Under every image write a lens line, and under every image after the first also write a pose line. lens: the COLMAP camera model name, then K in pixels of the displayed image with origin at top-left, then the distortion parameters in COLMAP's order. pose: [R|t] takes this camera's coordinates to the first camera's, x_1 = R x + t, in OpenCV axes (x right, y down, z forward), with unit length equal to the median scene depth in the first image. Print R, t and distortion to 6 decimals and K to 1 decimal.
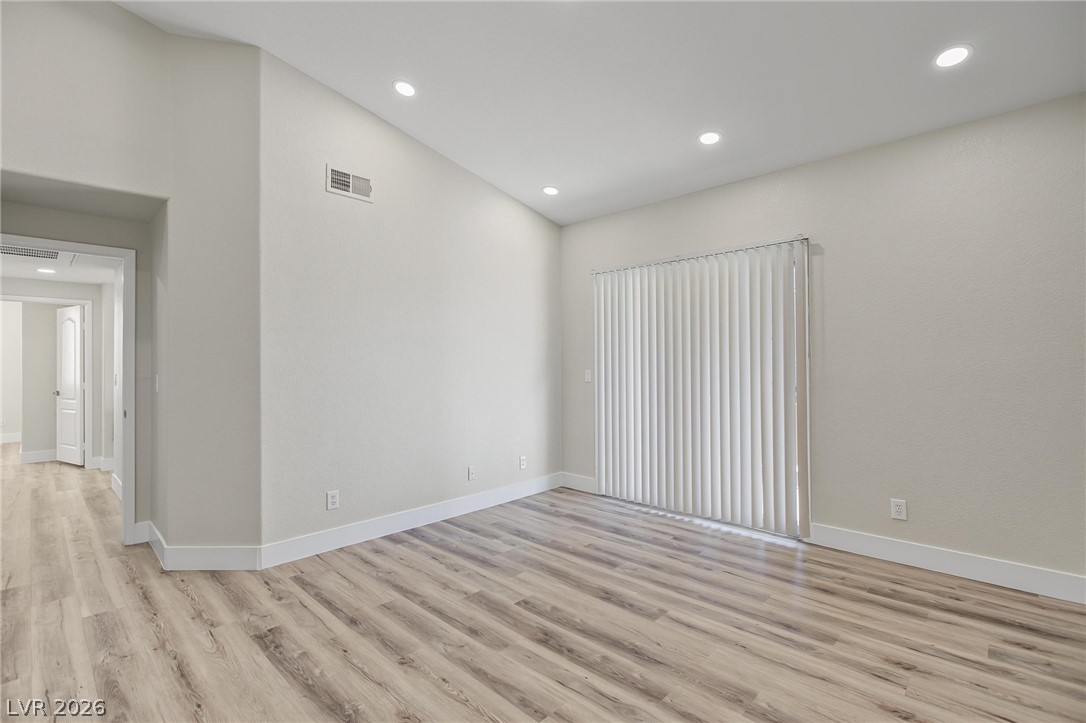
lens RADIAL K [[495.8, 0, 541.2], [0, 495.8, 361.8], [0, 0, 1]] dist [-0.002462, -0.000583]
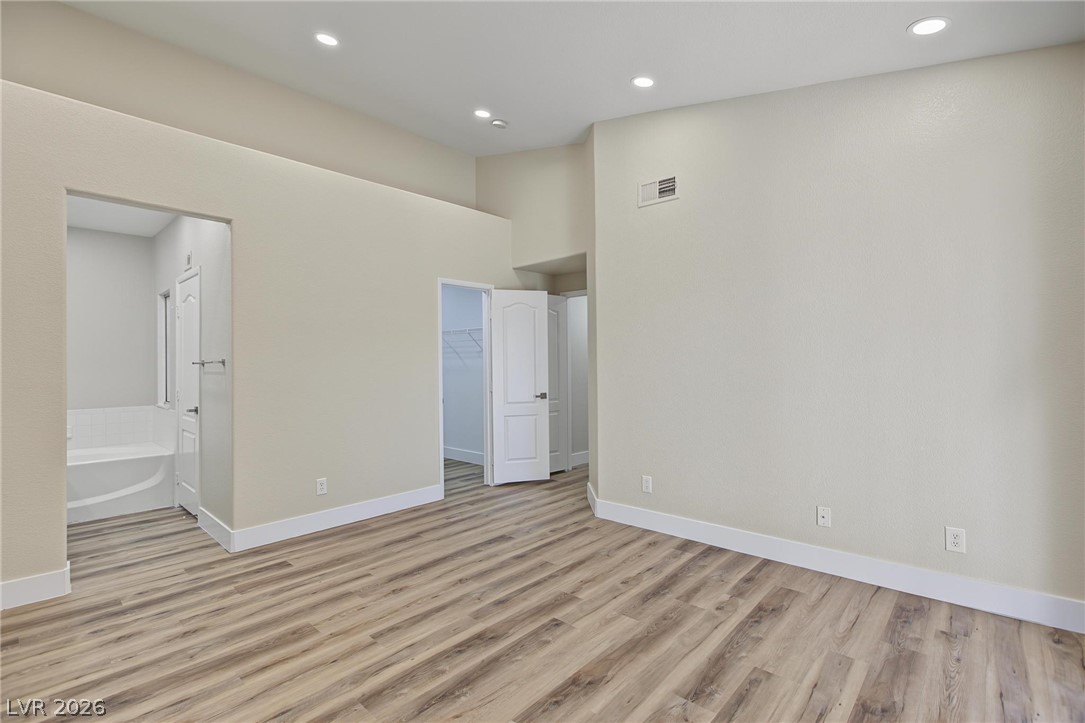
lens RADIAL K [[495.3, 0, 540.1], [0, 495.3, 362.7], [0, 0, 1]] dist [-0.002462, -0.000583]
pose [[0.011643, -0.001723, -0.999931, 0.797608], [0.019869, 0.999801, -0.001491, 0.003263], [0.999735, -0.019851, 0.011675, 0.873235]]
